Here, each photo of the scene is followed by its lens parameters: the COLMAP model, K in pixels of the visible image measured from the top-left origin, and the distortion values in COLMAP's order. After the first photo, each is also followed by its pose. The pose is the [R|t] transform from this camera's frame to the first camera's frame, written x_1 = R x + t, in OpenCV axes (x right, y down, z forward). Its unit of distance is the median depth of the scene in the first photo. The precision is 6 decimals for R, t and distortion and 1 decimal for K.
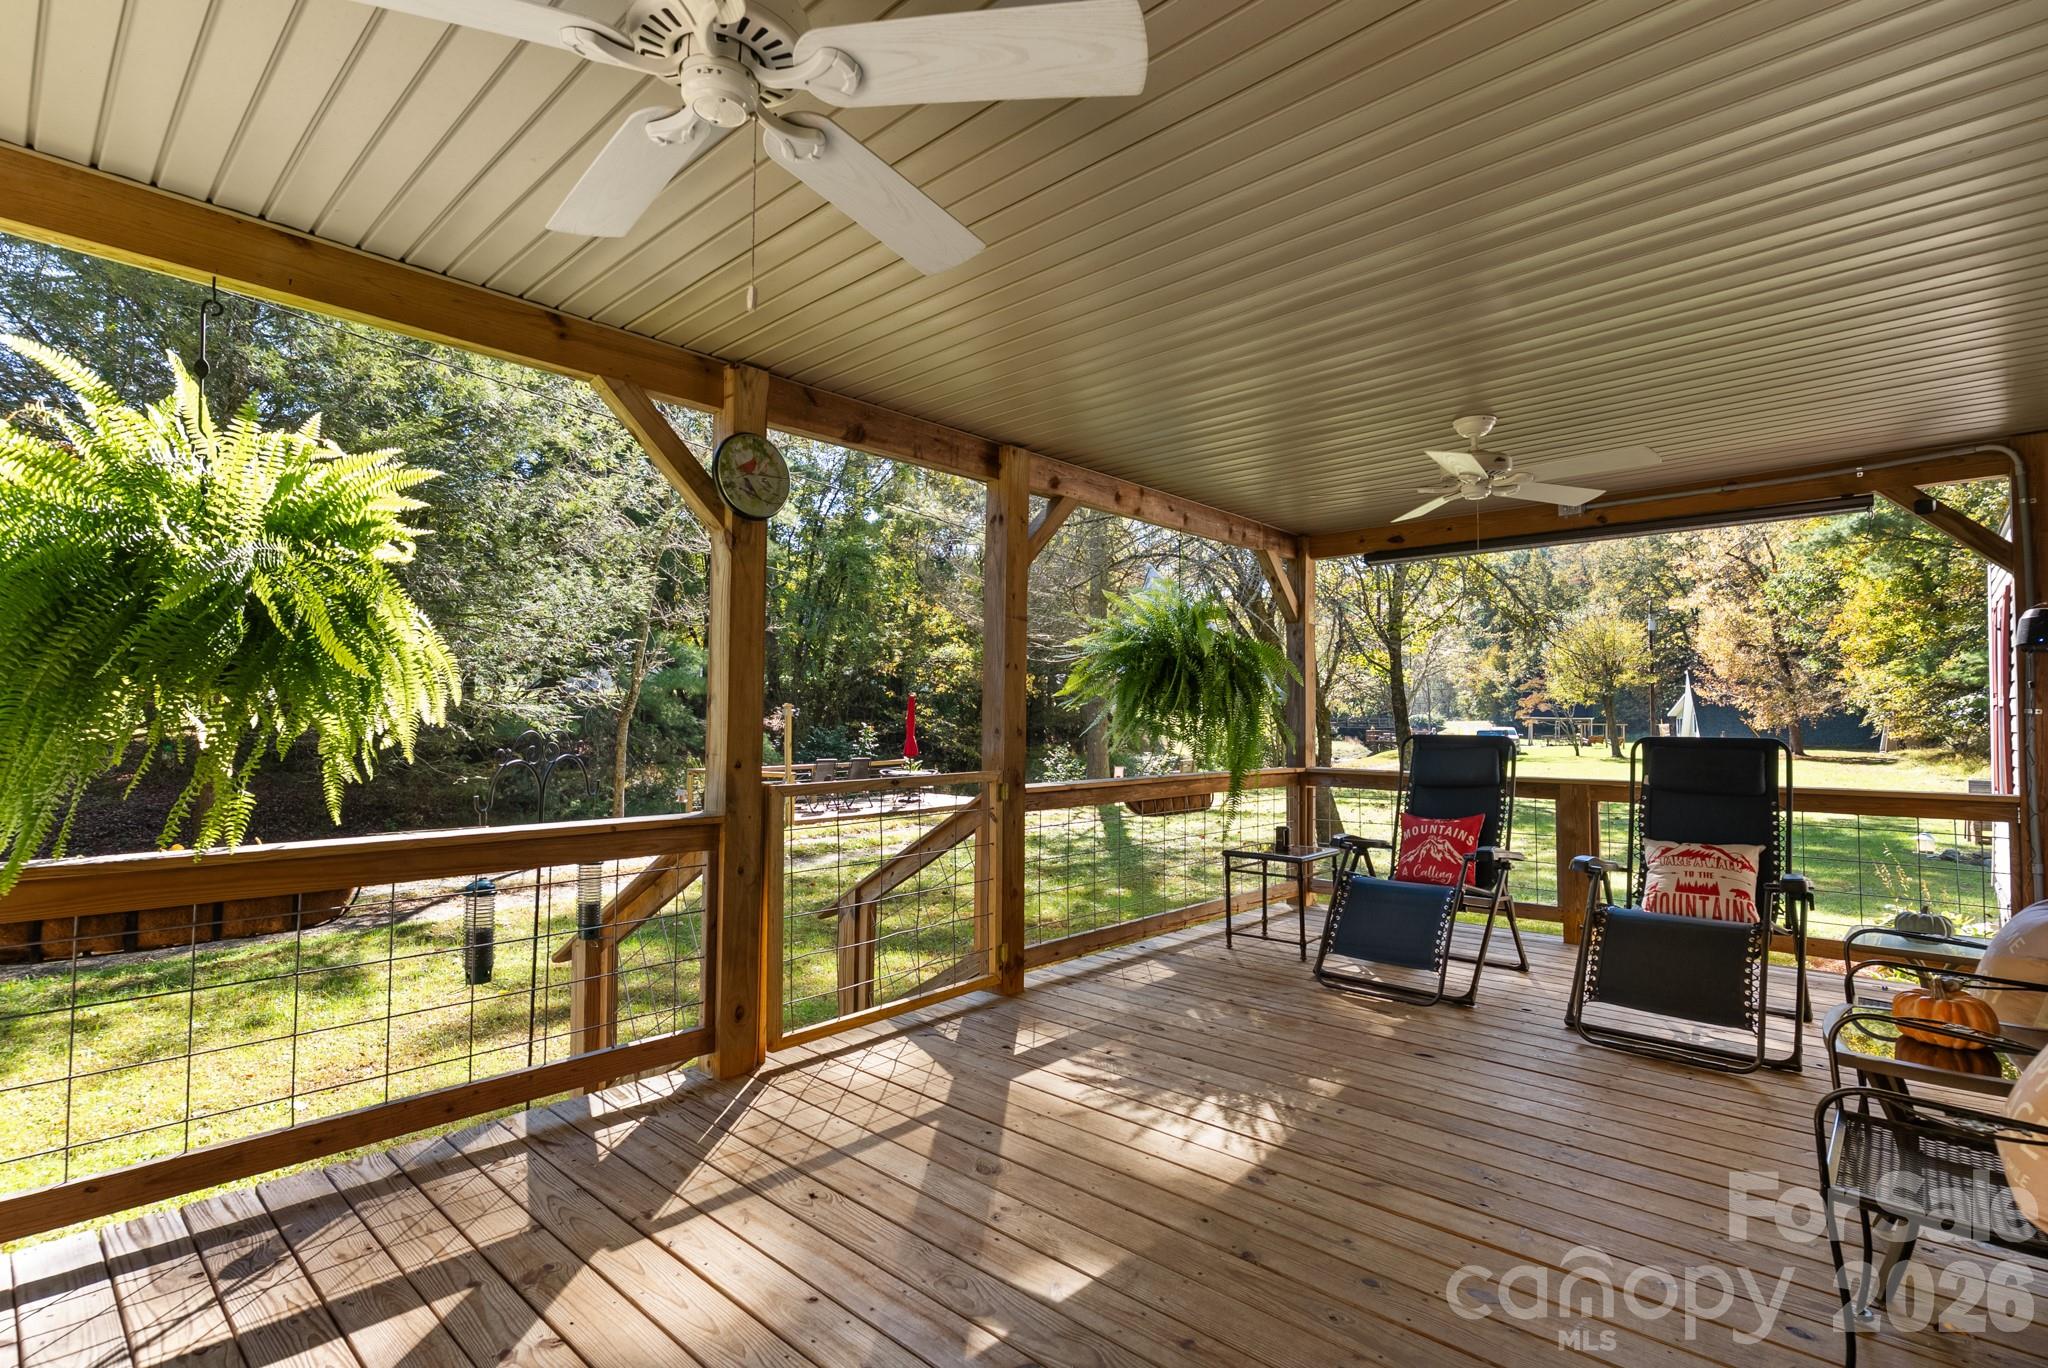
lens RADIAL K [[981.7, 0, 1025.0], [0, 981.7, 686.1], [0, 0, 1]] dist [-0.001199, 0.000331]
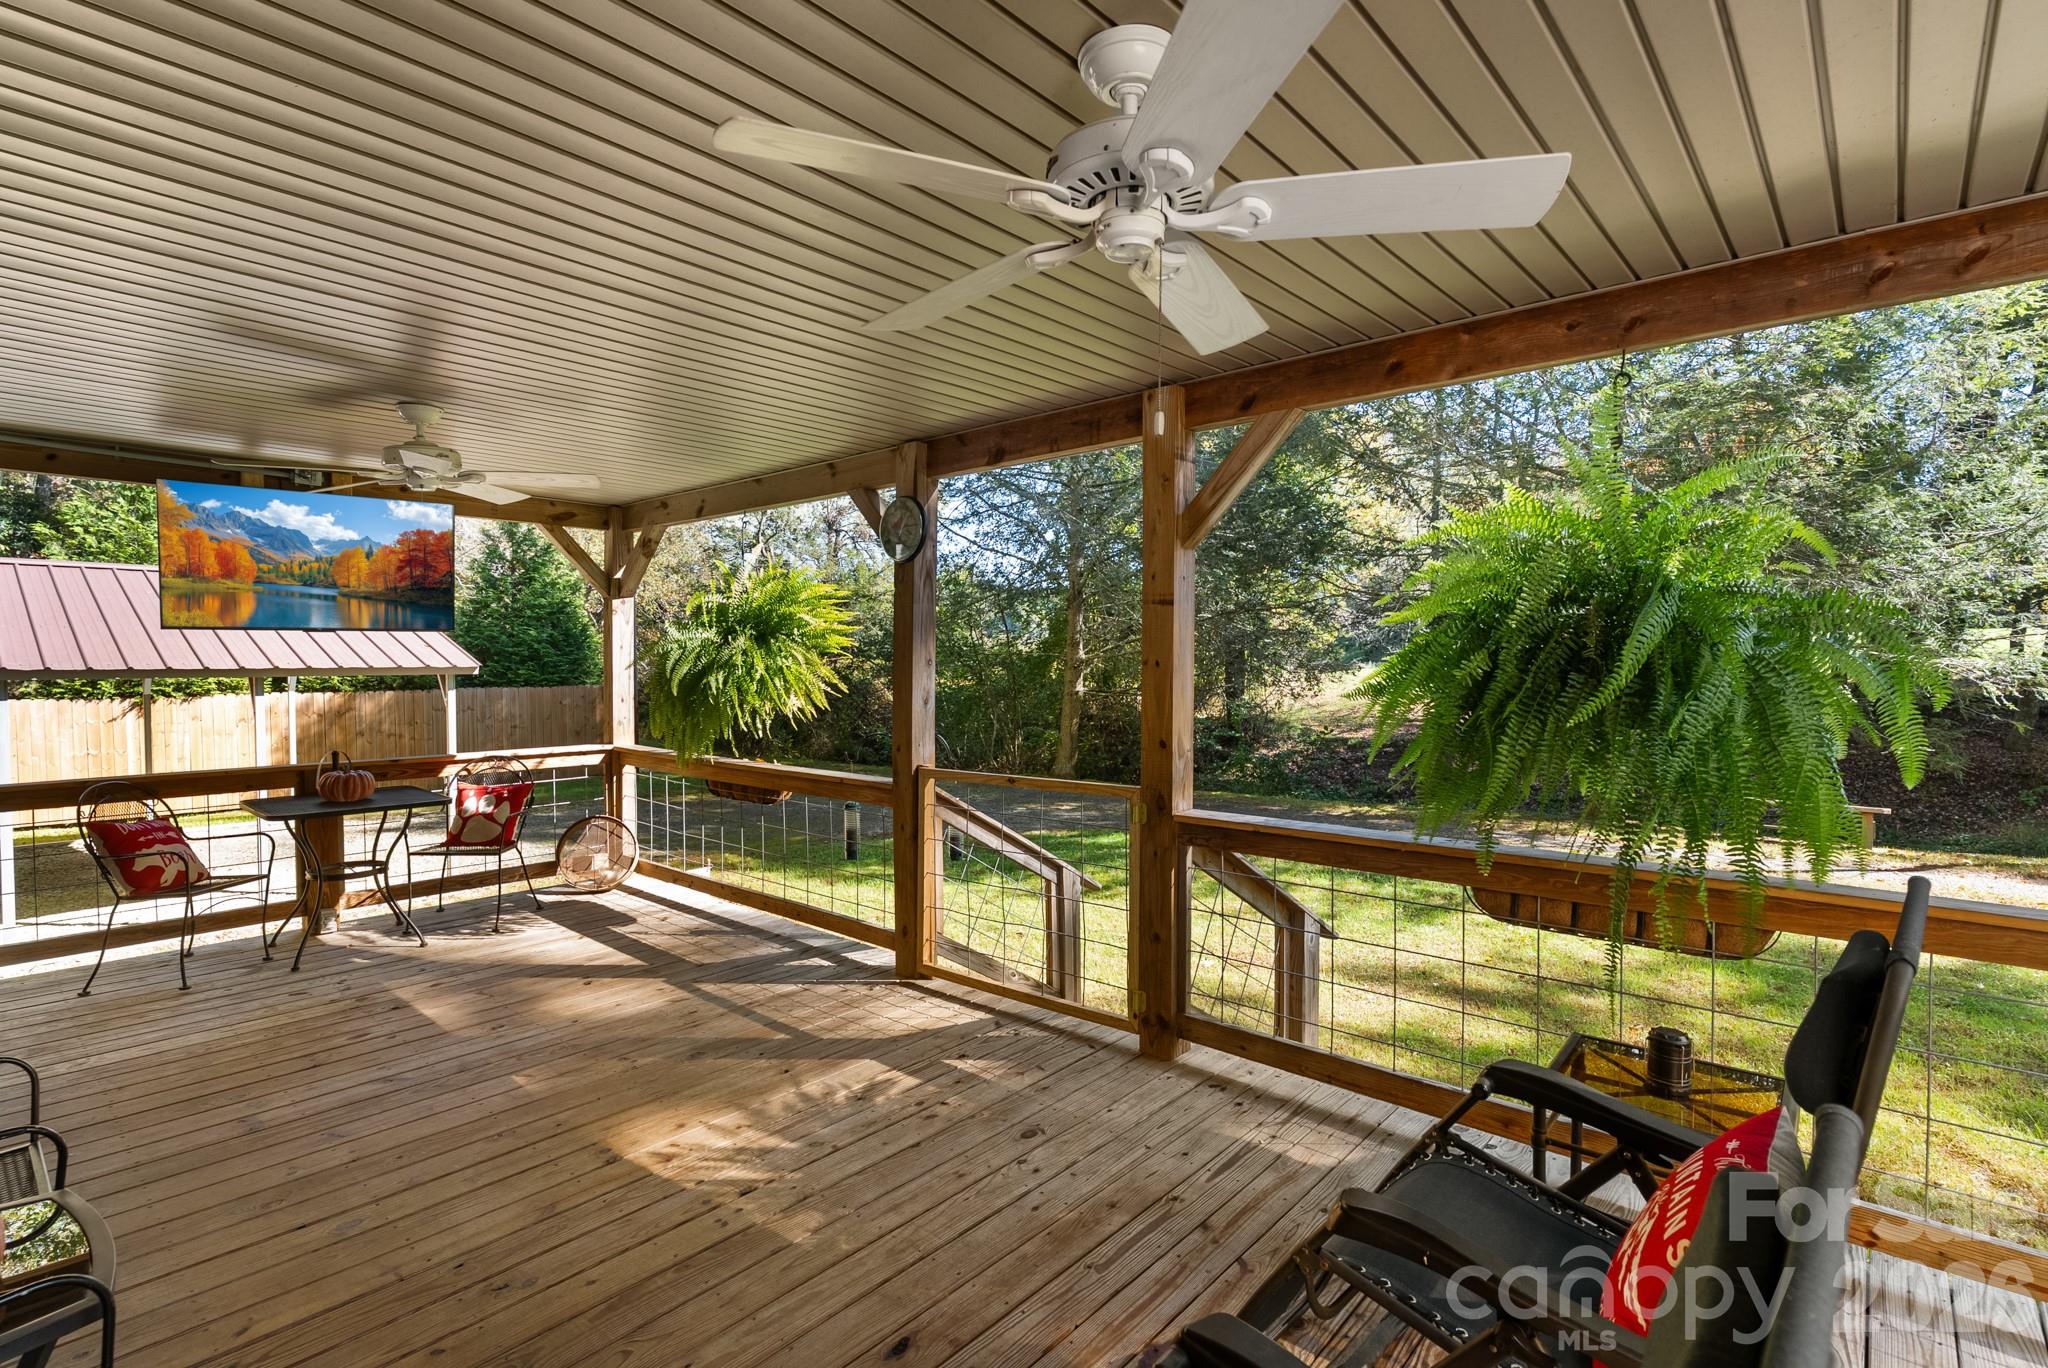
lens RADIAL K [[981.7, 0, 1025.8], [0, 981.7, 680.1], [0, 0, 1]] dist [-0.001199, 0.000331]
pose [[0.022790, 0.020171, -0.999537, 1.139767], [0.032285, 0.999260, 0.020902, -0.036715], [0.999219, -0.032746, 0.022122, 1.242644]]
